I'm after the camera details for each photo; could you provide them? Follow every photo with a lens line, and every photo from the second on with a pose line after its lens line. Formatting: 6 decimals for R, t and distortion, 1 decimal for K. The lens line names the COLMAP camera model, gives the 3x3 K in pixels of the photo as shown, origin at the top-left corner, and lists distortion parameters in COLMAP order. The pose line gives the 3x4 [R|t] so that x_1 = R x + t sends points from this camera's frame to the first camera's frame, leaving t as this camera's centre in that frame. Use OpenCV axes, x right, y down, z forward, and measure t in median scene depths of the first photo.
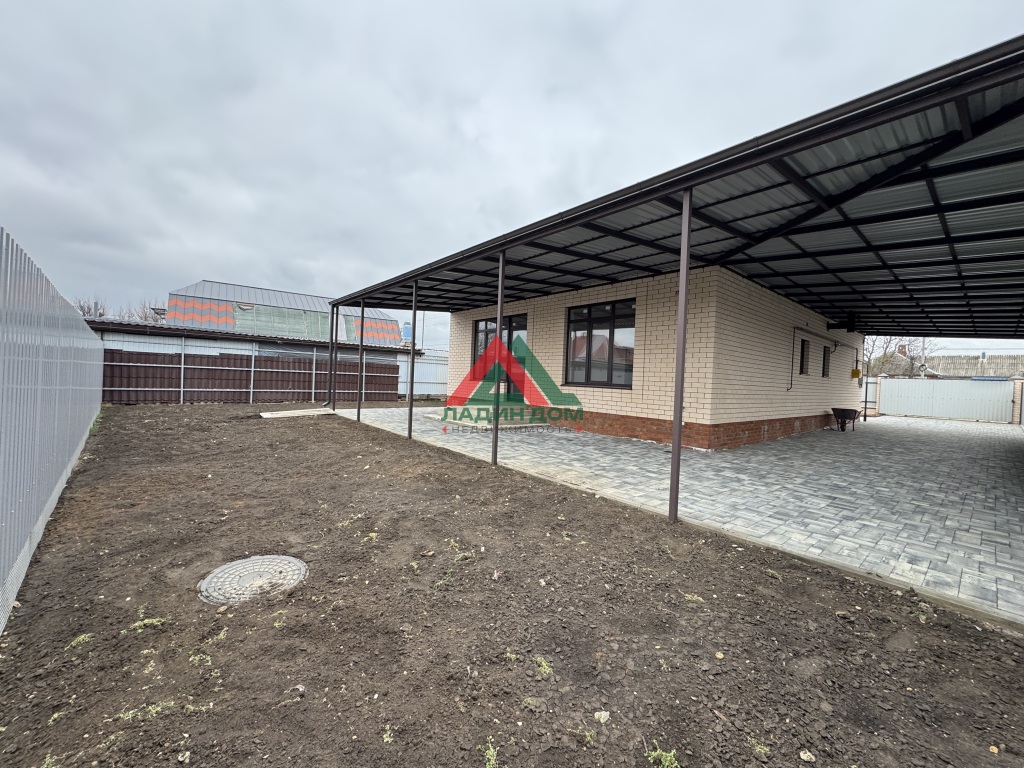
lens RADIAL K [[409.9, 0, 512.0], [0, 409.9, 384.0], [0, 0, 1]] dist [-0.002651, -0.000164]
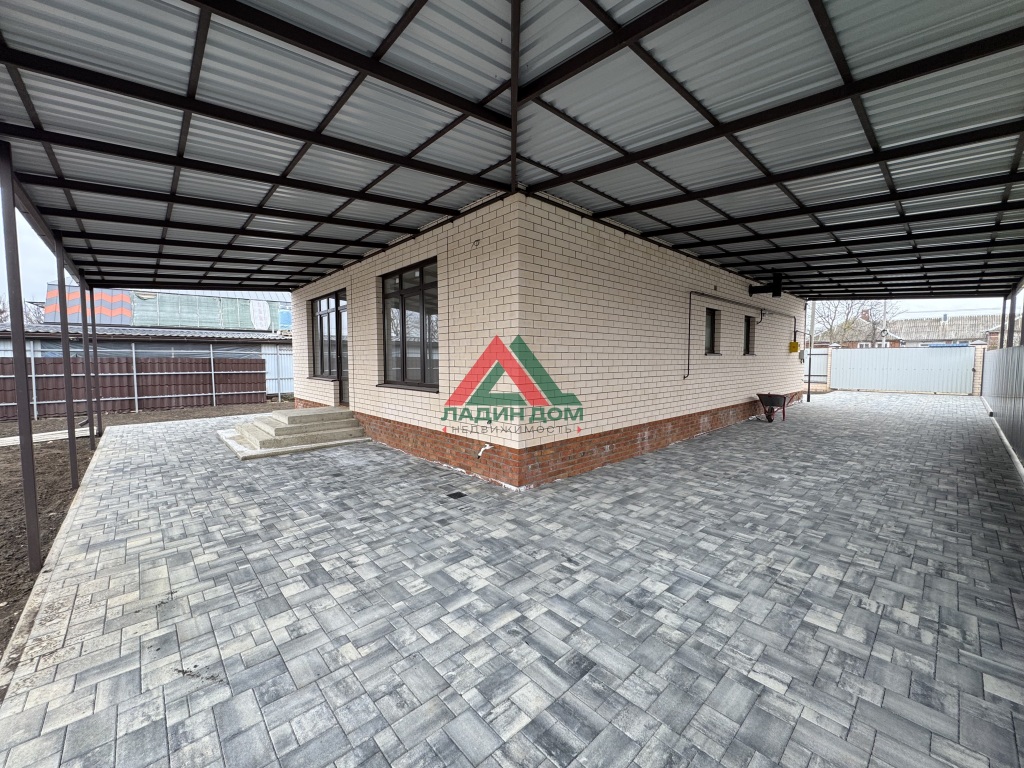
lens RADIAL K [[409.9, 0, 512.0], [0, 409.9, 384.0], [0, 0, 1]] dist [-0.002651, -0.000164]
pose [[0.998100, -0.046952, 0.039898, 0.277366], [0.044975, 0.997781, 0.049100, -0.020725], [-0.042114, -0.047212, 0.997997, 0.227129]]
